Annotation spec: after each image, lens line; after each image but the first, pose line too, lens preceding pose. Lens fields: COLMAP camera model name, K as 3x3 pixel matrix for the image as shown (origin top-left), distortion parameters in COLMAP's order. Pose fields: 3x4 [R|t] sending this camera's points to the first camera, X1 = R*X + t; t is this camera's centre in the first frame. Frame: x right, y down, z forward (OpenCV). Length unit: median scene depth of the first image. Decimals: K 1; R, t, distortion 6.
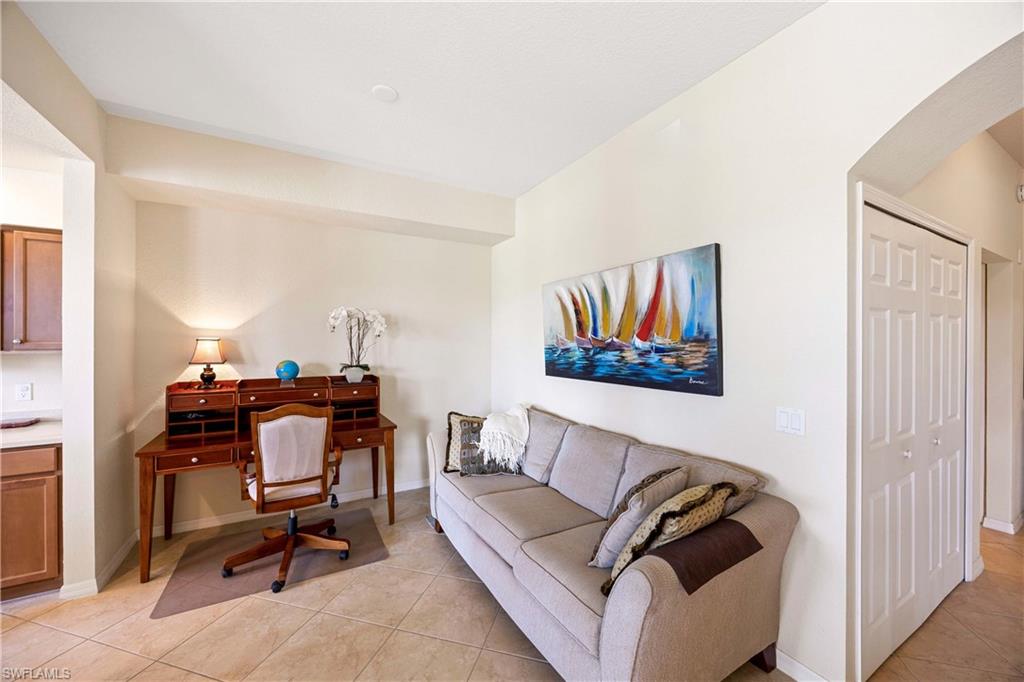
lens RADIAL K [[387.8, 0, 514.1], [0, 387.8, 340.6], [0, 0, 1]] dist [-0.002387, -0.000060]
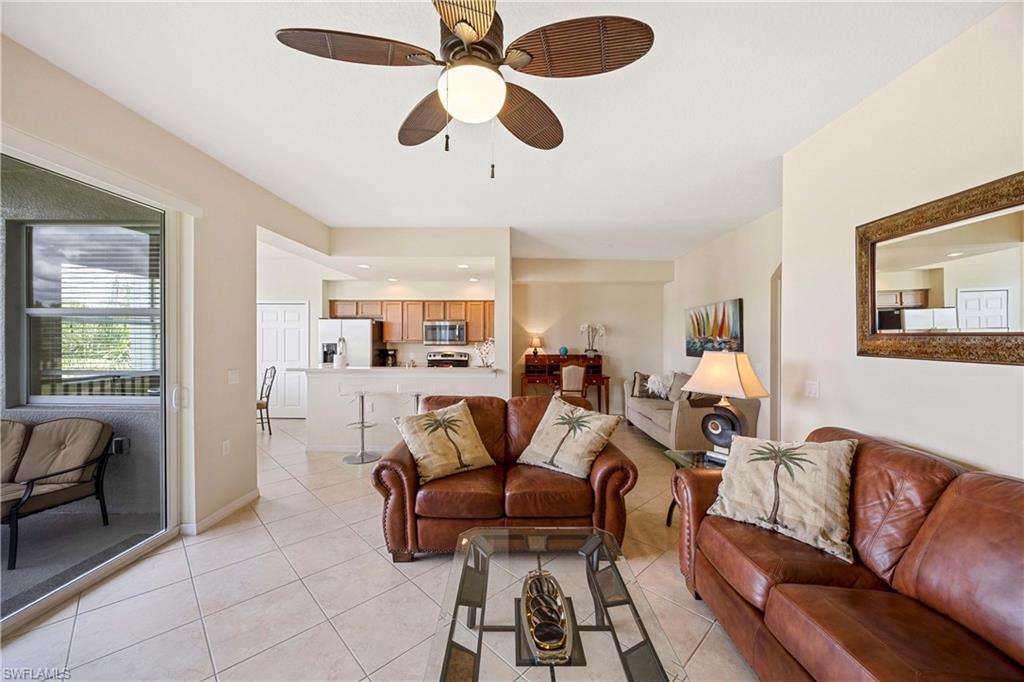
lens RADIAL K [[387.8, 0, 514.1], [0, 387.8, 340.6], [0, 0, 1]] dist [-0.002387, -0.000060]
pose [[0.863494, 0.003046, -0.504350, 0.374375], [-0.001001, 0.999990, 0.004327, 0.005477], [0.504359, -0.003232, 0.863488, -1.312855]]
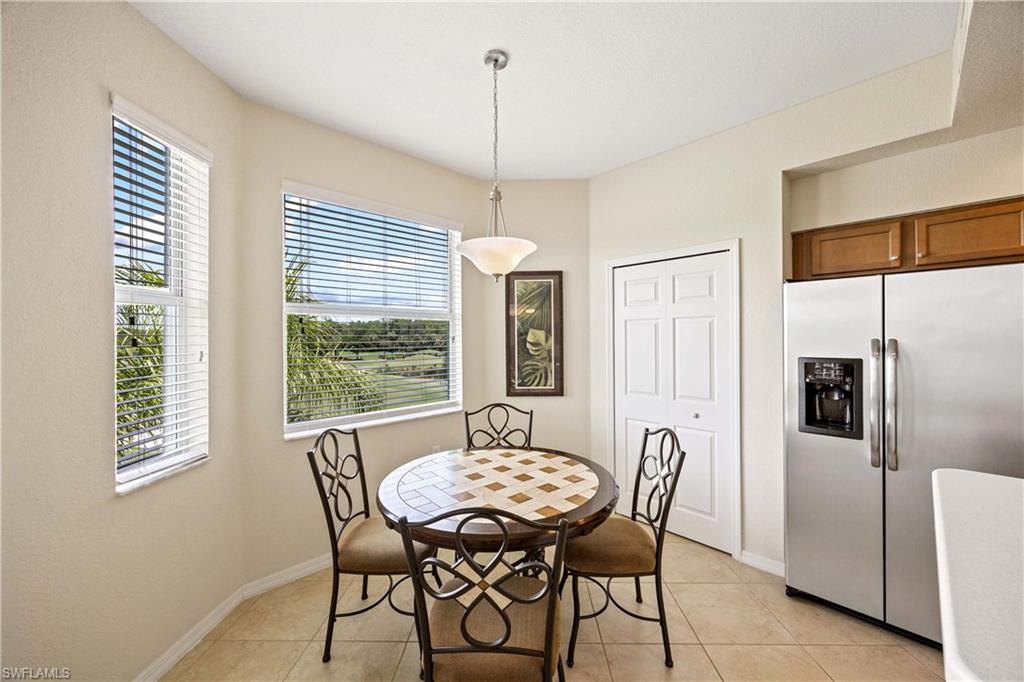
lens RADIAL K [[389.7, 0, 514.0], [0, 389.7, 340.4], [0, 0, 1]] dist [-0.007503, 0.000059]
pose [[0.236216, 0.000446, -0.971701, -1.271279], [0.005633, 0.999982, 0.001828, -0.004387], [0.971684, -0.005905, 0.236209, -0.556683]]
